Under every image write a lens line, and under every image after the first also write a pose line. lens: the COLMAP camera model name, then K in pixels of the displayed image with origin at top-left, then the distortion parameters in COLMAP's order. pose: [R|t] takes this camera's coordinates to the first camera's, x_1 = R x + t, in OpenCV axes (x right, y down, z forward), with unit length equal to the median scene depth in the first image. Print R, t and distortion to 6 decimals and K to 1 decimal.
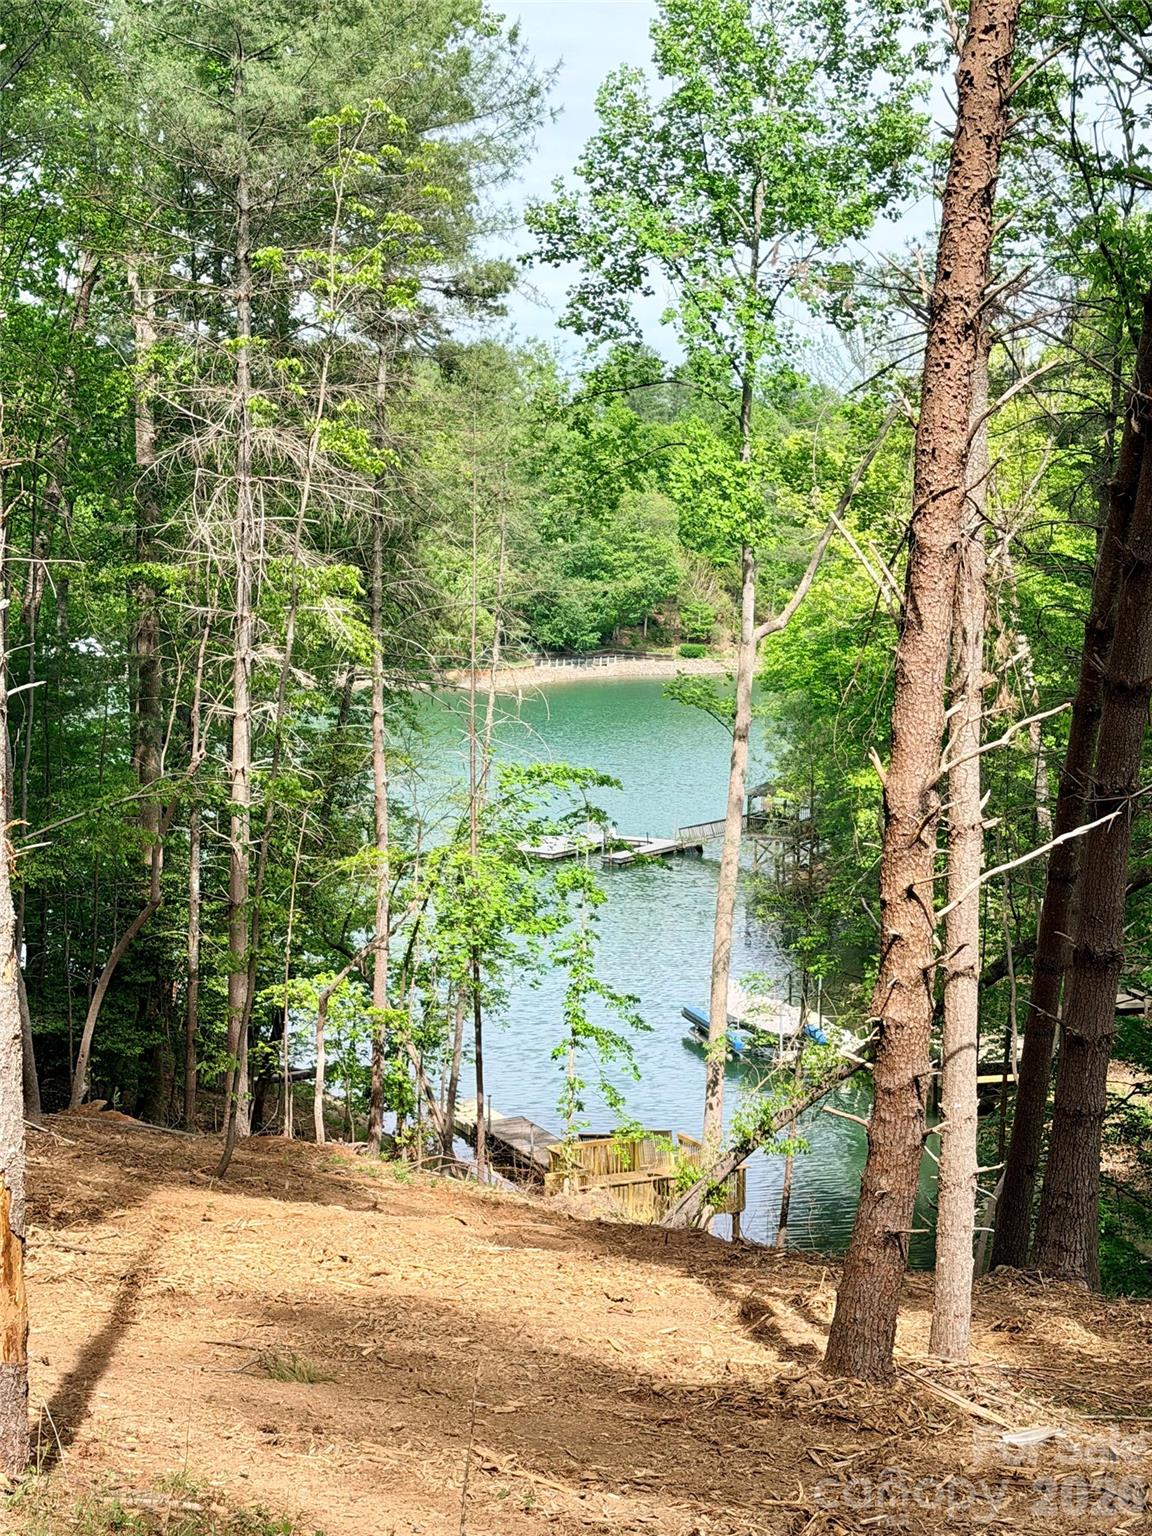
lens RADIAL K [[2430.4, 0, 576.0], [0, 2430.4, 768.0], [0, 0, 1]] dist [-0.017283, 0.033126]
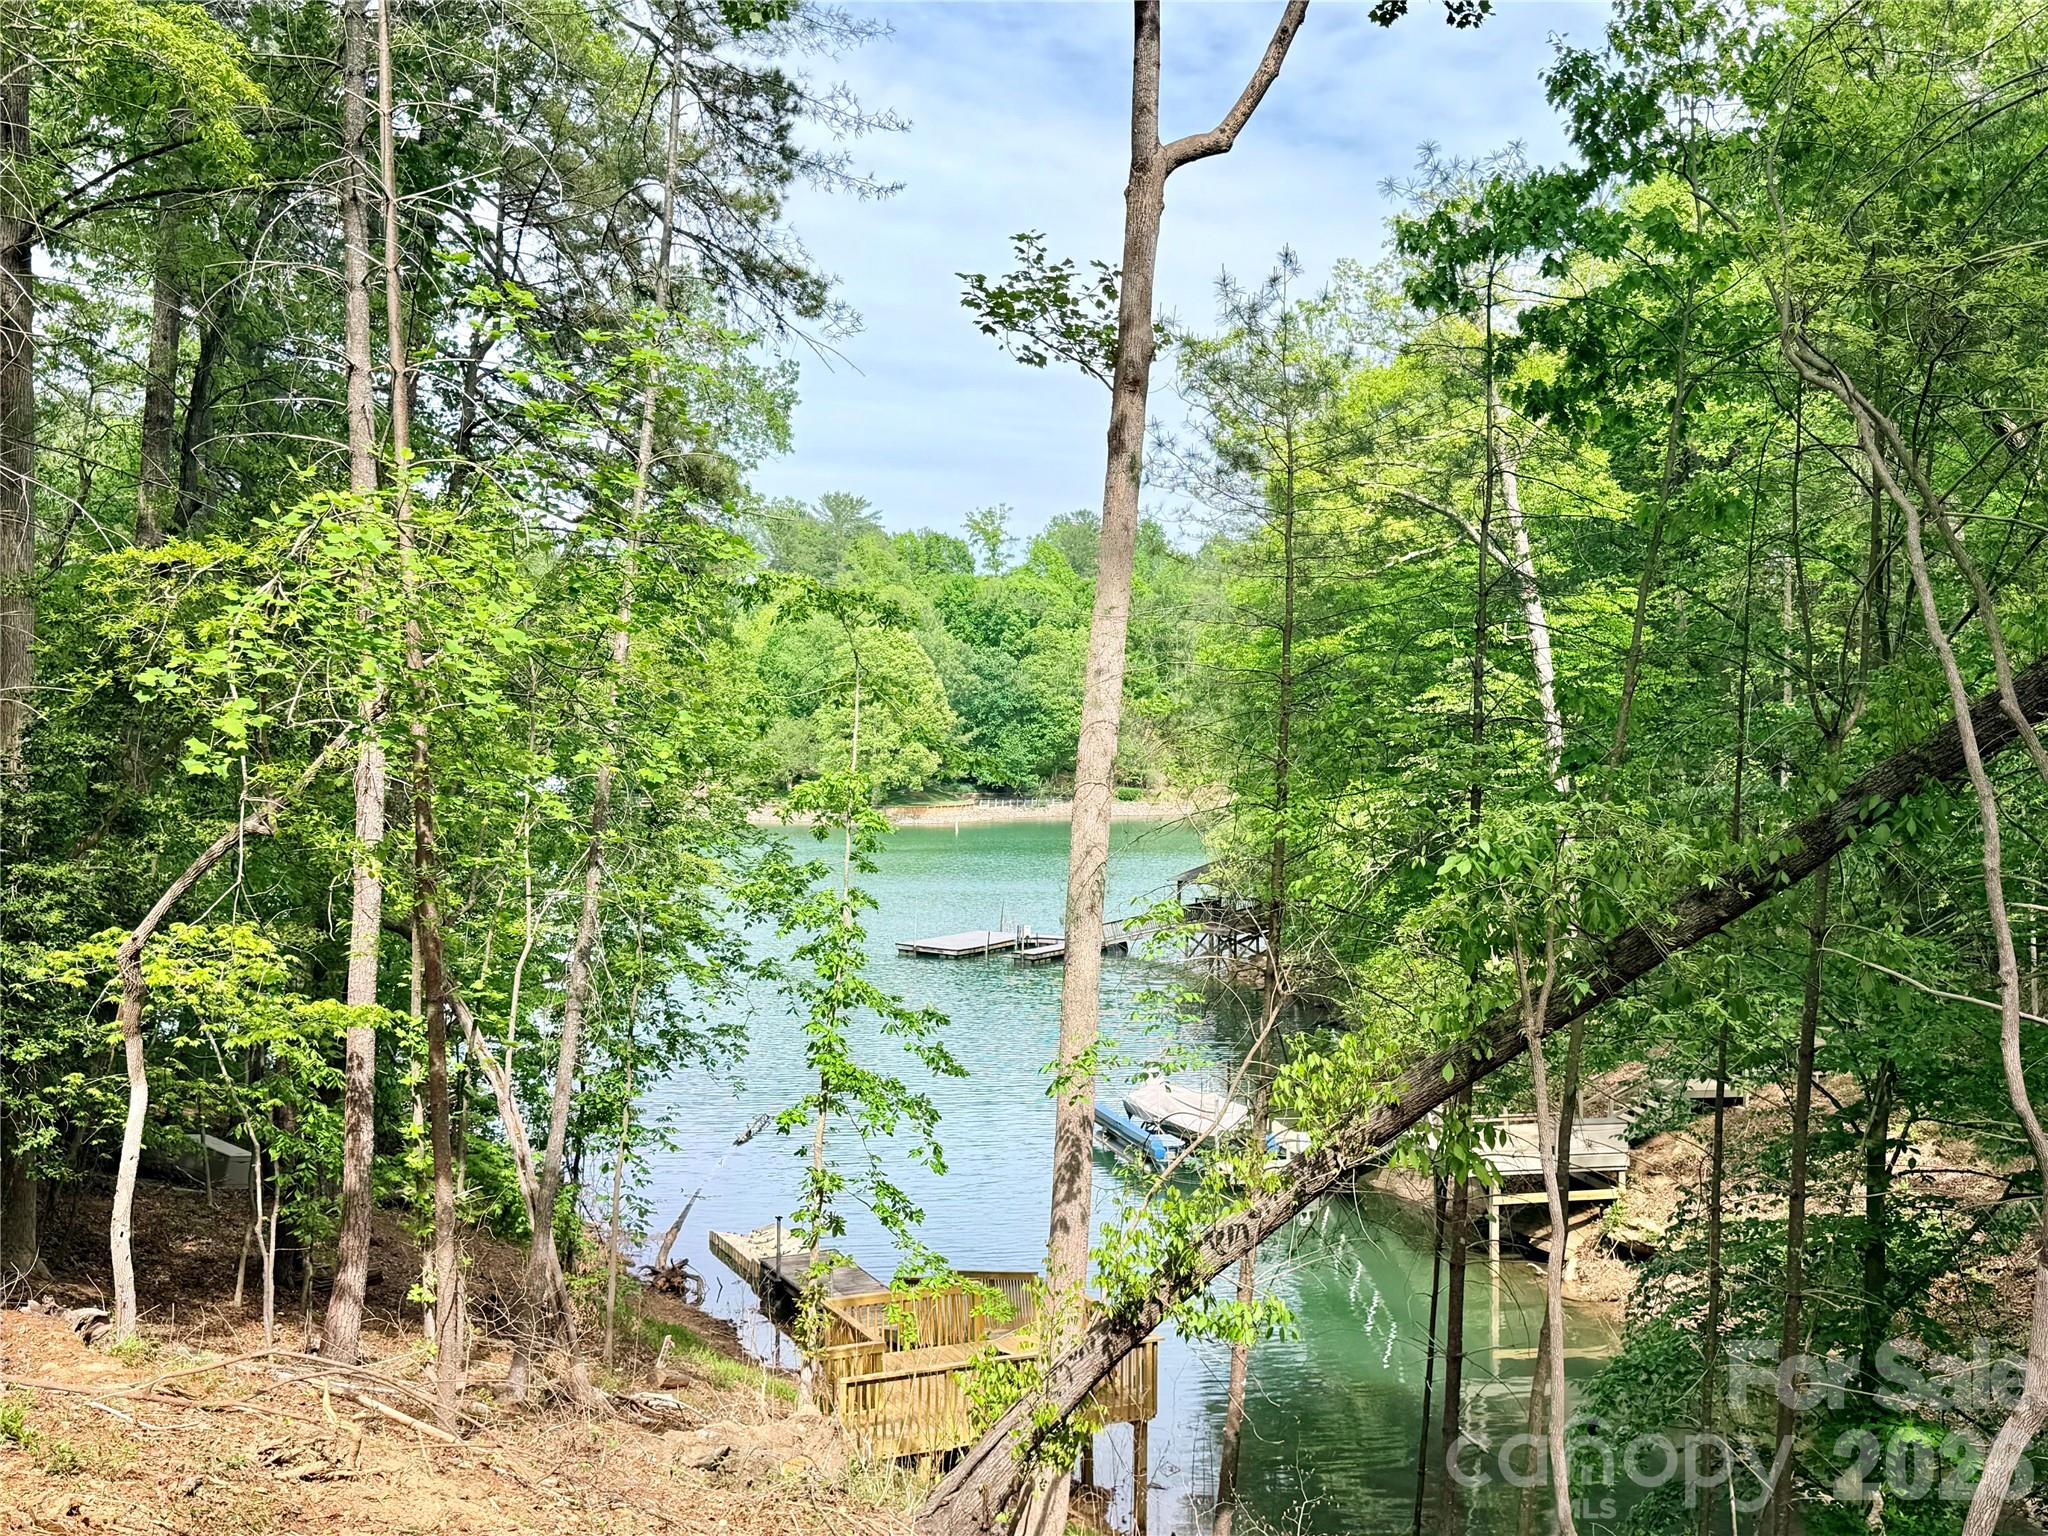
lens RADIAL K [[2123.5, 0, 1027.2], [0, 2123.5, 759.9], [0, 0, 1]] dist [0.108460, -0.009889]
pose [[0.999989, 0.002892, -0.003792, 0.060021], [-0.003205, 0.996335, -0.085472, 0.105373], [0.003531, 0.085483, 0.996333, 0.716298]]
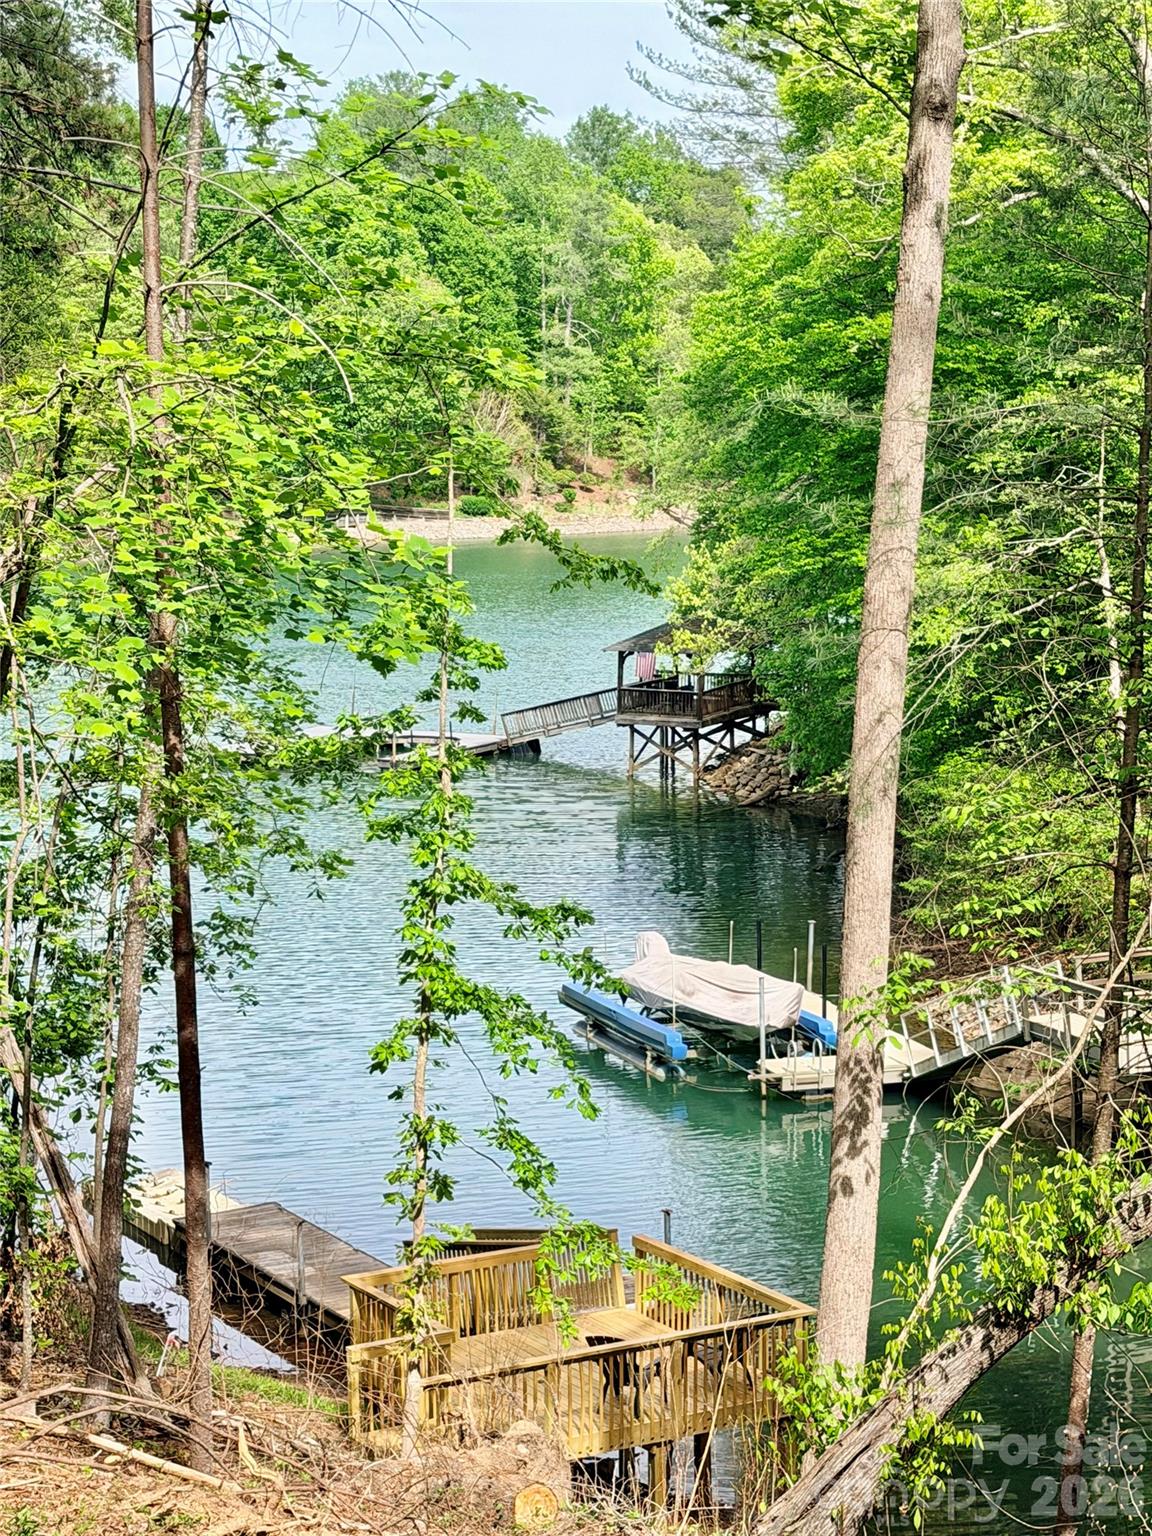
lens RADIAL K [[3182.6, 0, 576.0], [0, 3182.6, 768.0], [0, 0, 1]] dist [0.055990, 0.219192]
pose [[0.996123, -0.020184, 0.085621, -0.027026], [0.018773, 0.999675, 0.017250, 0.083326], [-0.085941, -0.015576, 0.996178, 0.645803]]
